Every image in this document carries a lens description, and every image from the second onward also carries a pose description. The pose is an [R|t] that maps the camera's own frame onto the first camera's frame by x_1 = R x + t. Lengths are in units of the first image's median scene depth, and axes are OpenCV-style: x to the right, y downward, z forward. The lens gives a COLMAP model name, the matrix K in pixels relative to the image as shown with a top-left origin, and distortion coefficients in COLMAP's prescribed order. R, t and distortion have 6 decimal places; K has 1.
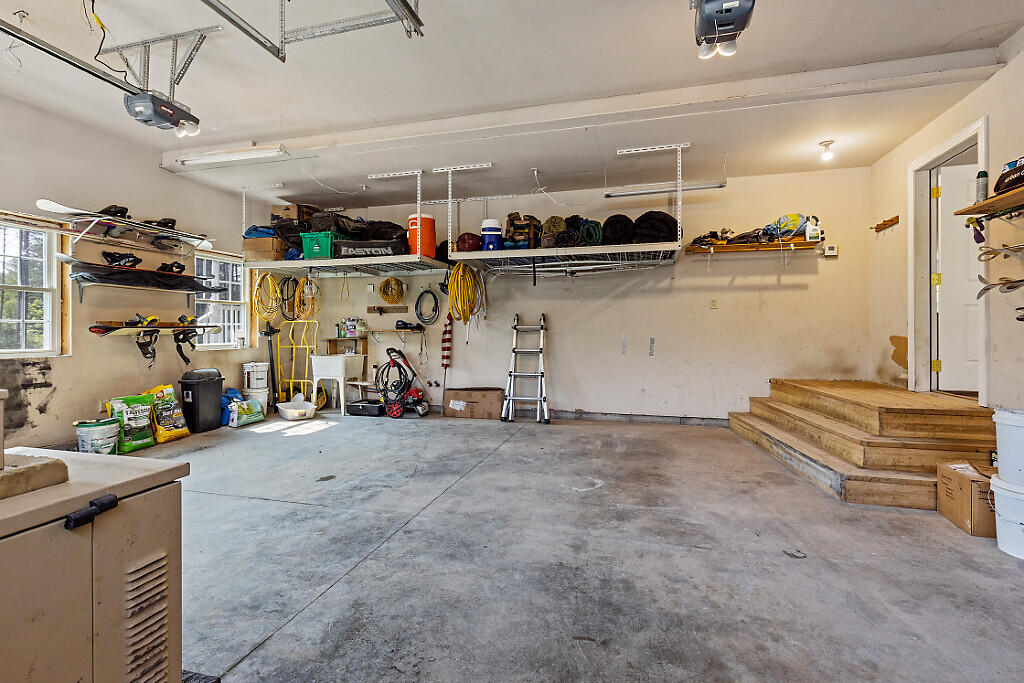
lens RADIAL K [[473.4, 0, 510.2], [0, 473.4, 335.6], [0, 0, 1]] dist [0.000989, 0.000022]
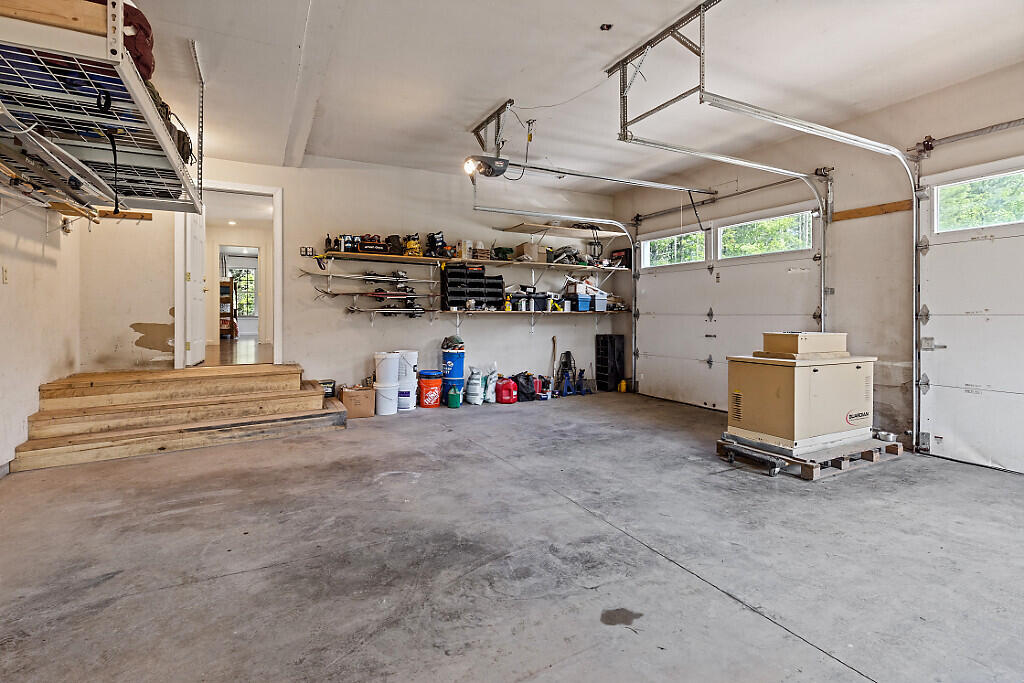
lens RADIAL K [[473.4, 0, 495.2], [0, 473.4, 313.0], [0, 0, 1]] dist [0.000989, 0.000022]
pose [[-0.660522, 0.003503, 0.750799, -0.765927], [0.008615, 0.999959, 0.002913, -0.027461], [-0.750757, 0.008392, -0.660525, 1.611597]]
